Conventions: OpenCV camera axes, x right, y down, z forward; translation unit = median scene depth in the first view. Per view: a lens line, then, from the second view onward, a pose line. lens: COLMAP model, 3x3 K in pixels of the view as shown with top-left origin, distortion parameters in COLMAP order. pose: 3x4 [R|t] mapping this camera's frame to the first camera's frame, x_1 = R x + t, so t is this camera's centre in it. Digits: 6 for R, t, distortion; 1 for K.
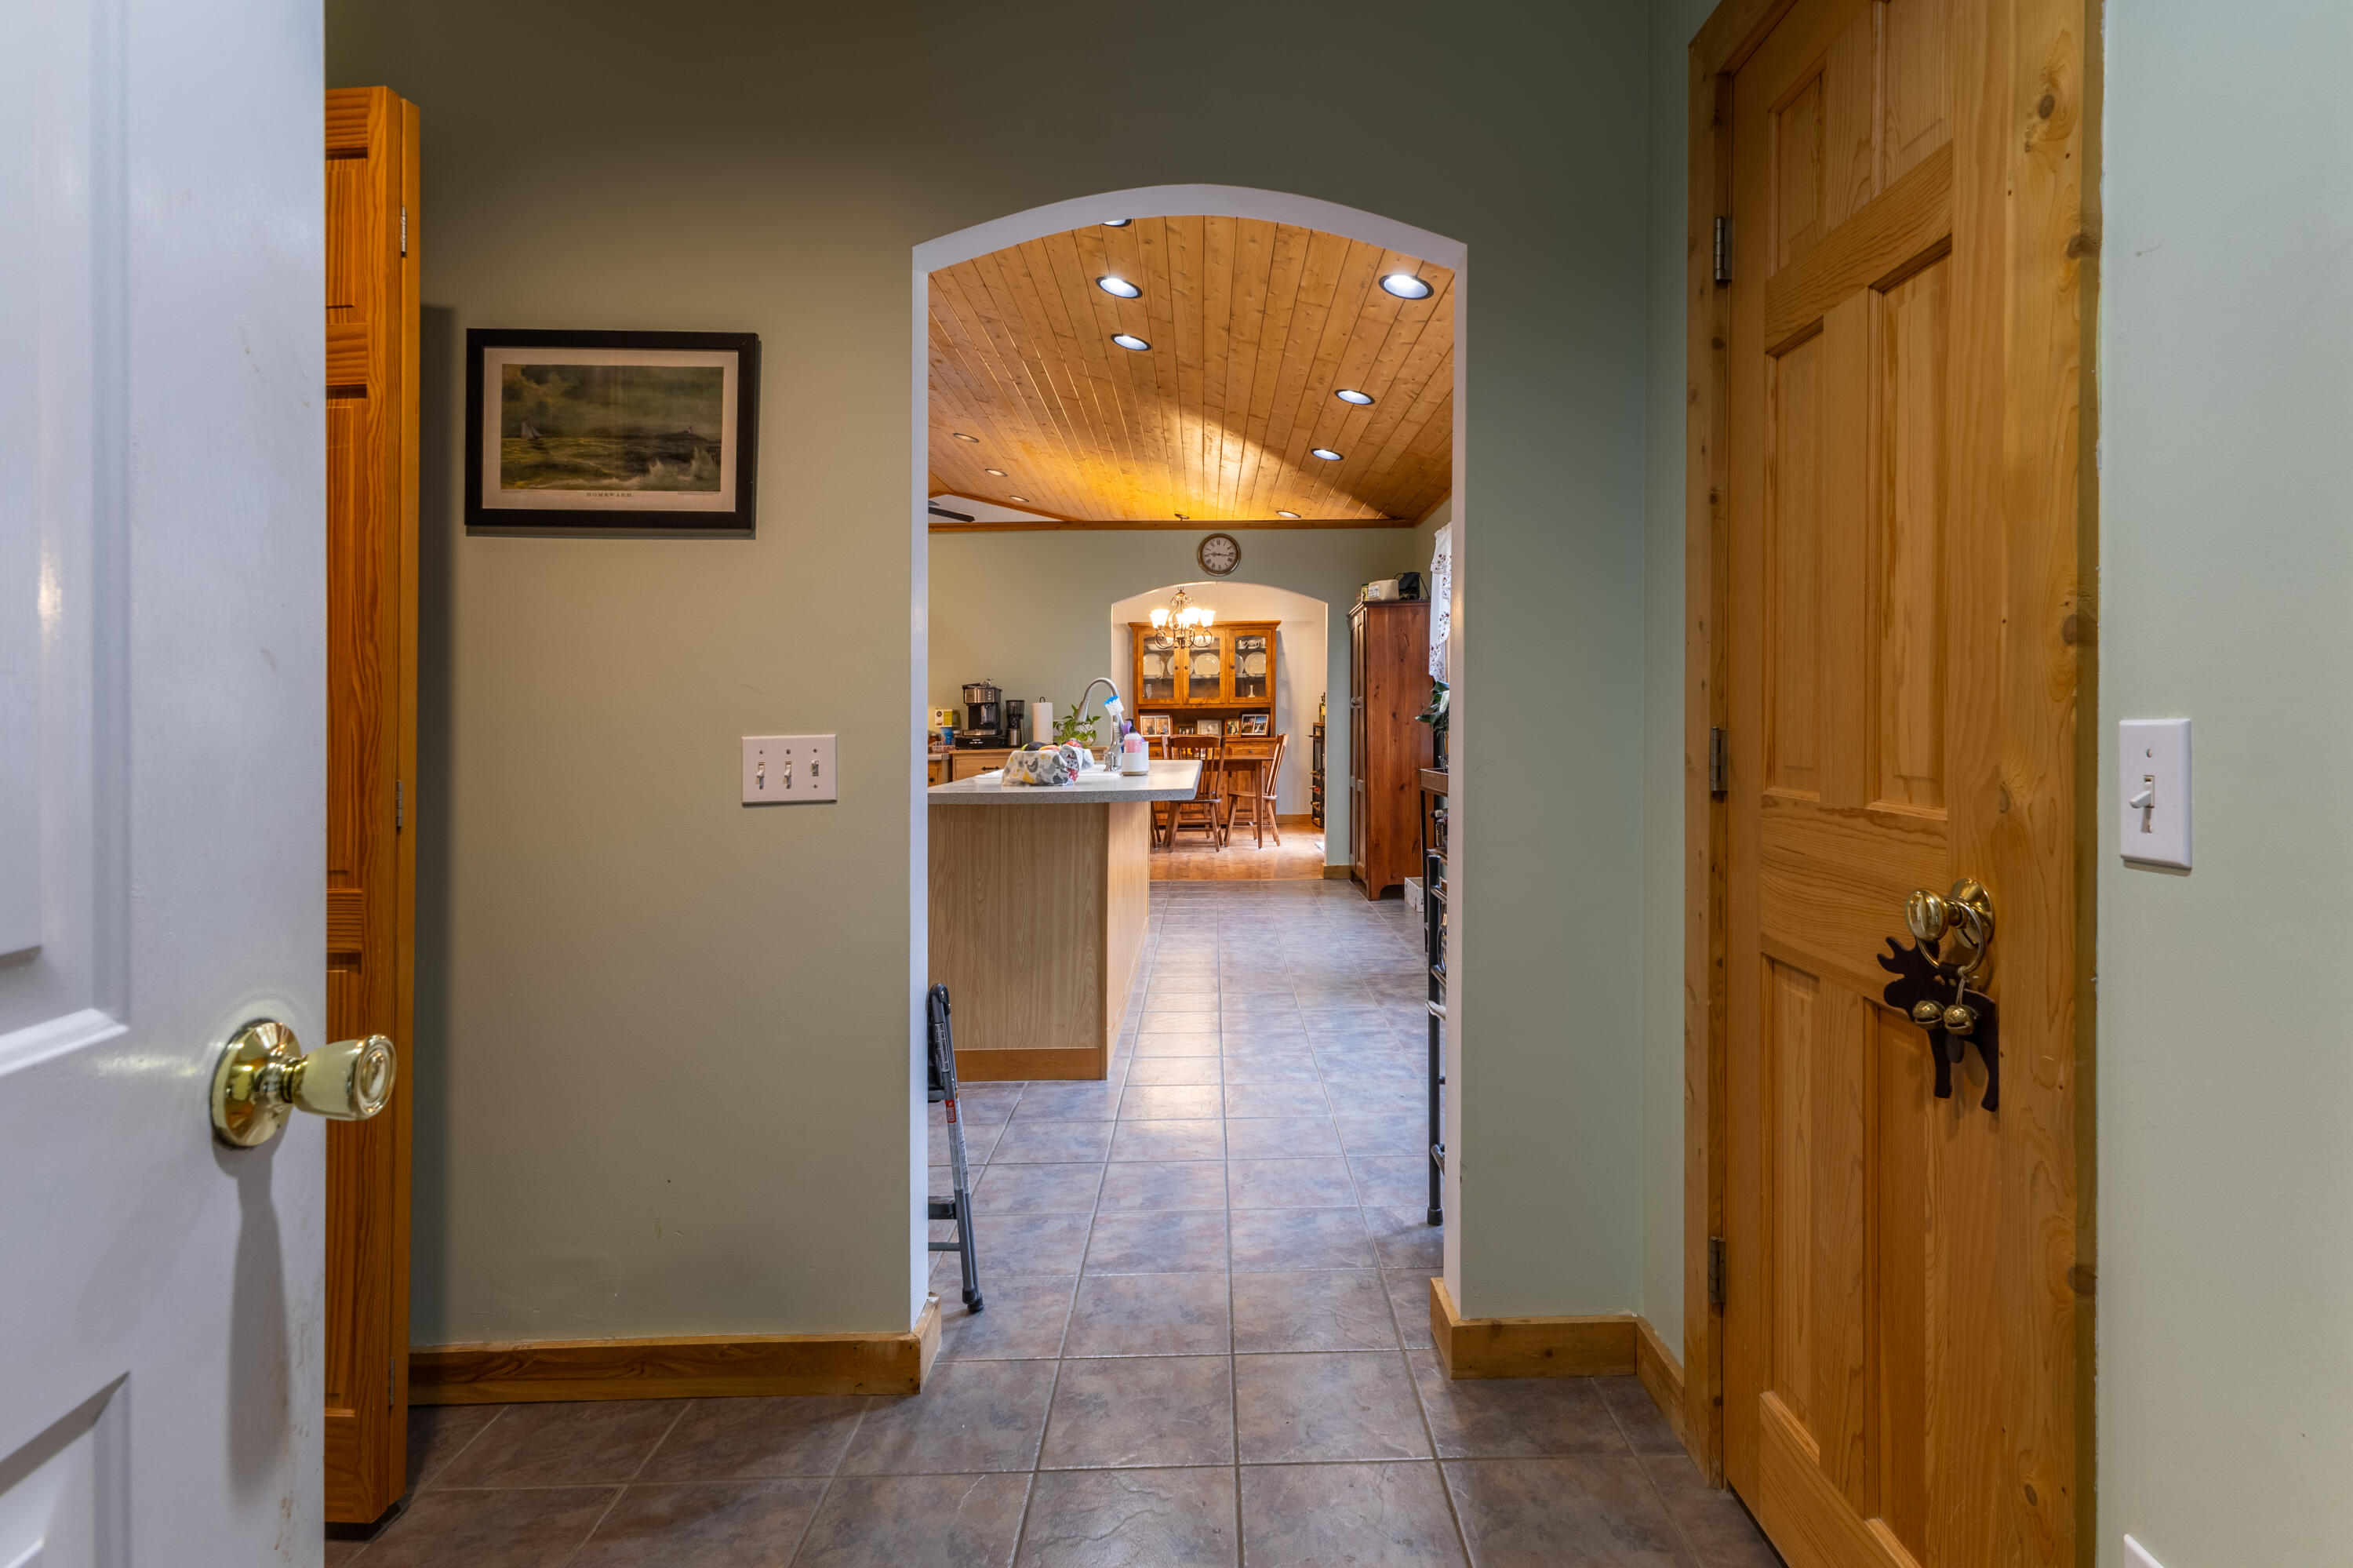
lens RADIAL K [[1018.5, 0, 1230.0], [0, 1018.5, 773.5], [0, 0, 1]] dist [0.001676, 0.000175]
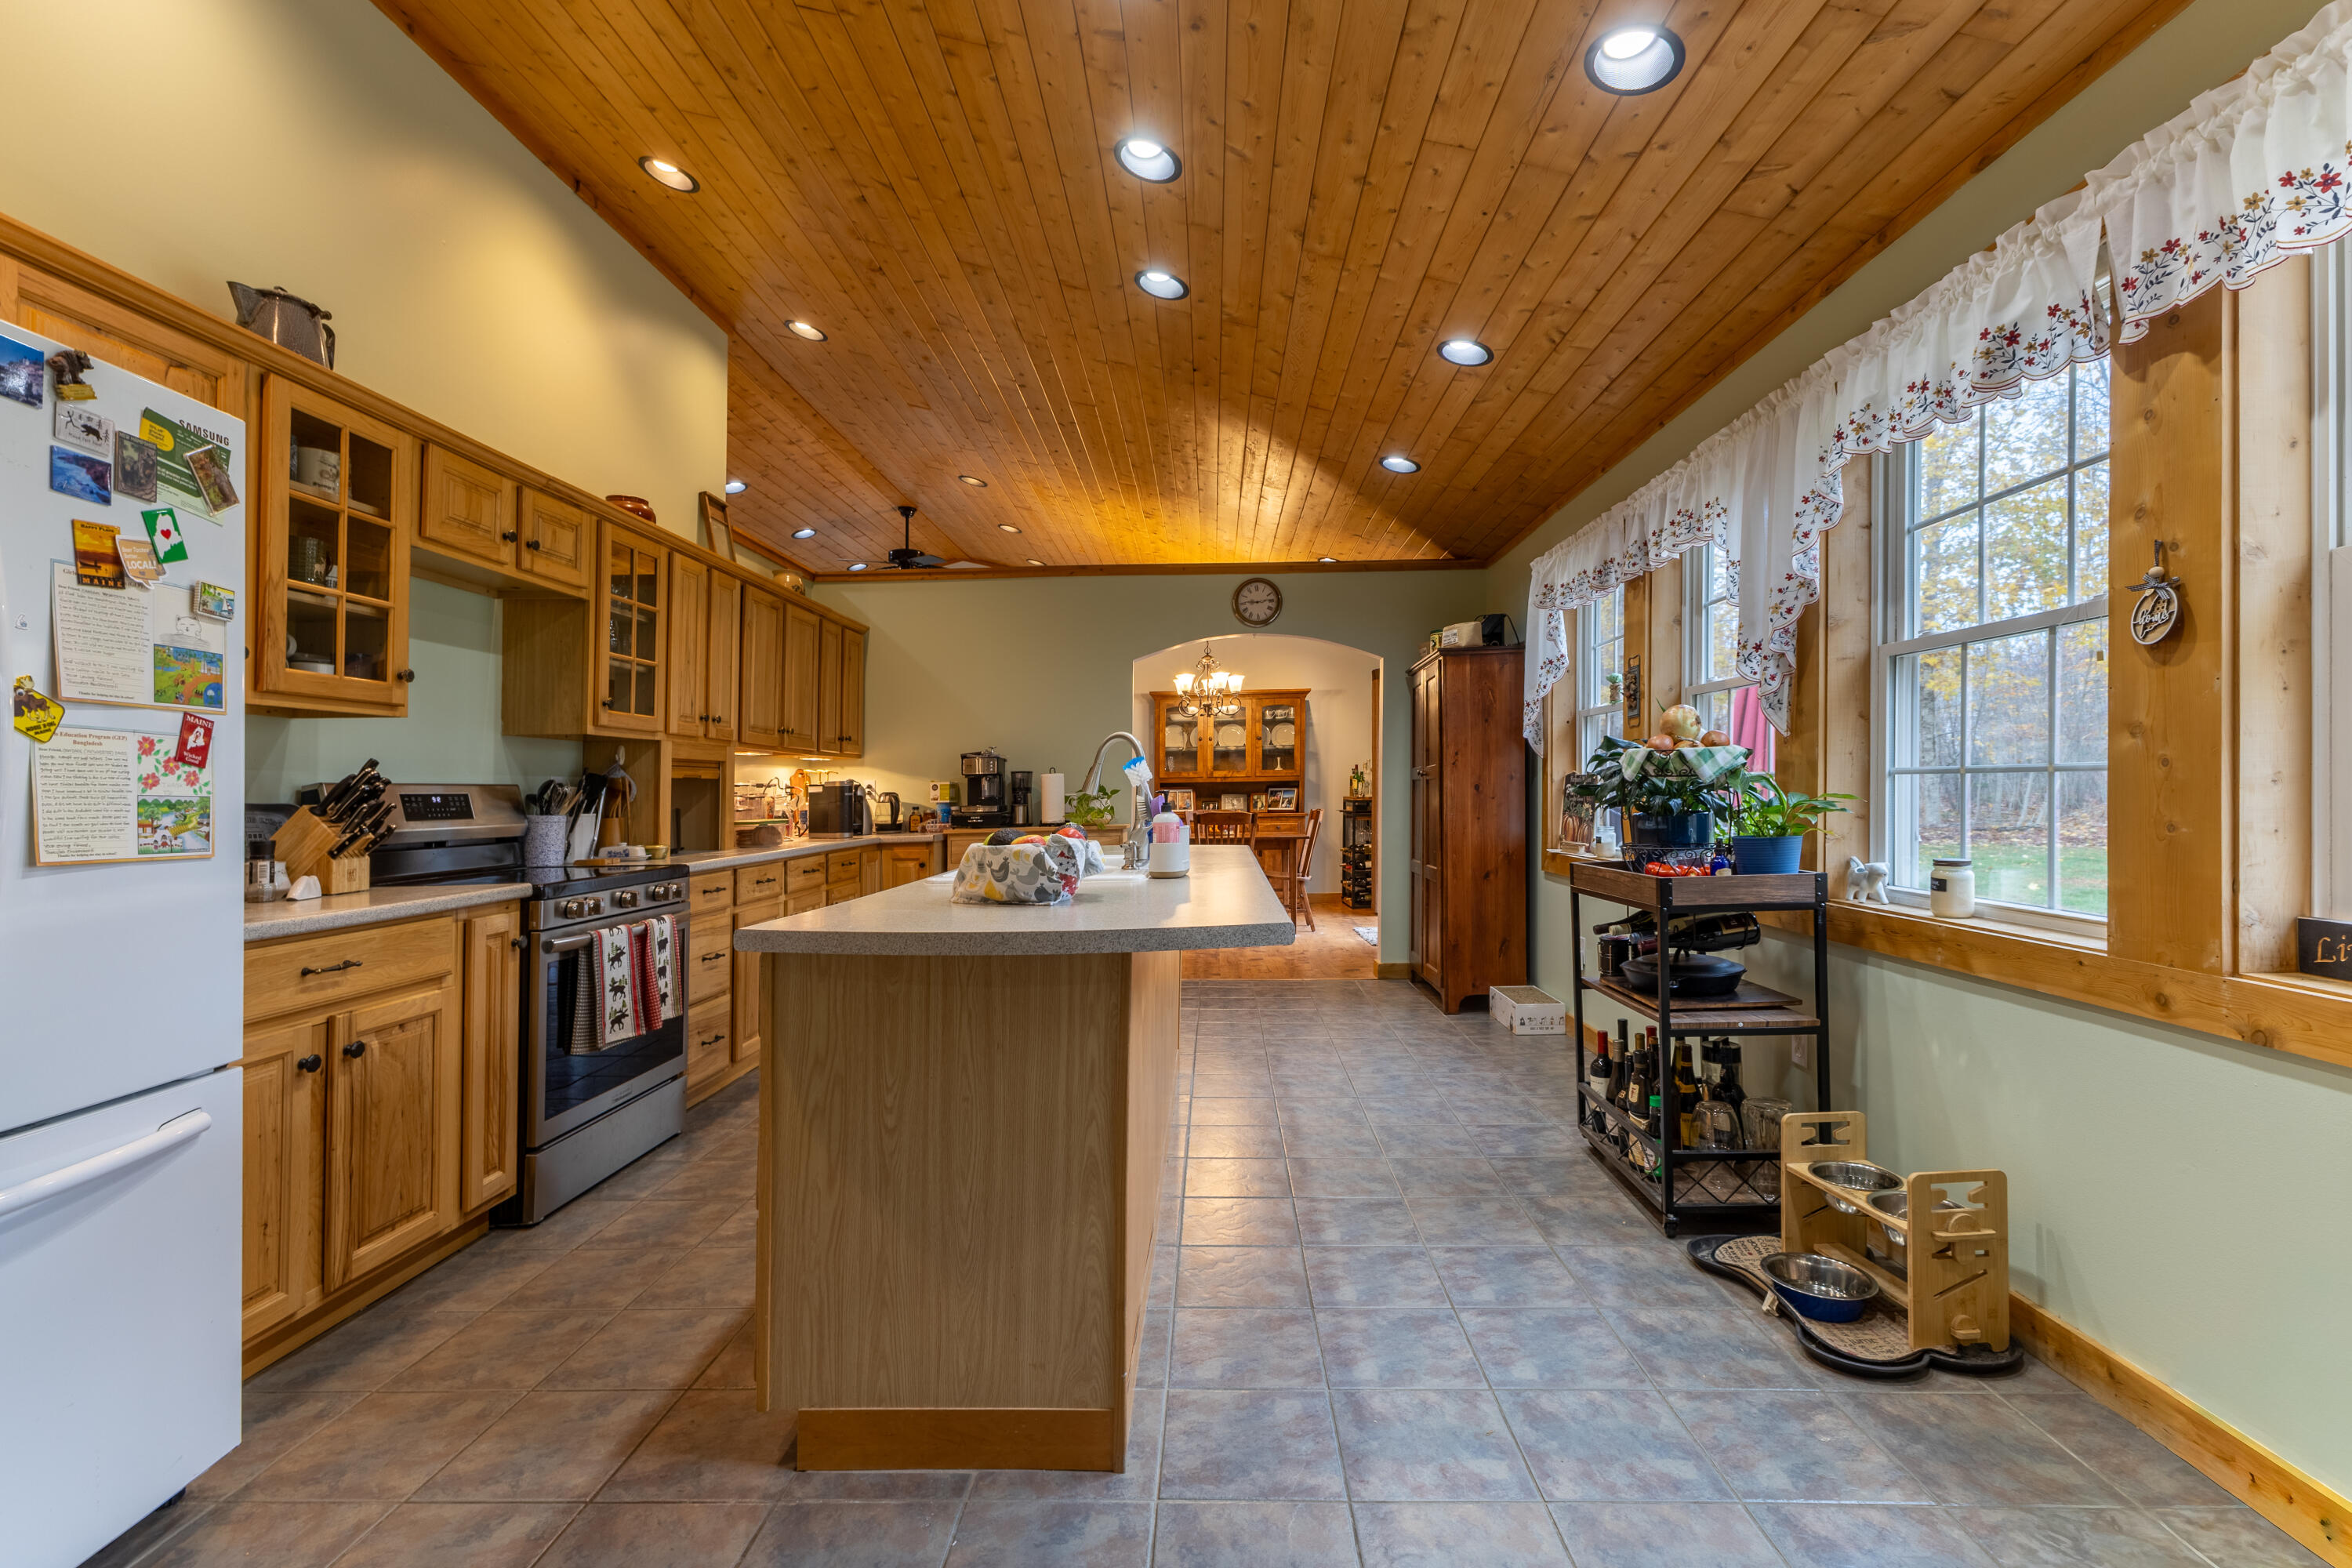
lens RADIAL K [[997.0, 0, 1176.0], [0, 997.0, 784.0], [0, 0, 1]] dist [0.000404, 0.000039]
pose [[0.997479, -0.002889, -0.070910, -0.022364], [-0.001583, 0.998017, -0.062920, -0.008988], [0.070951, 0.062874, 0.995496, 0.184409]]
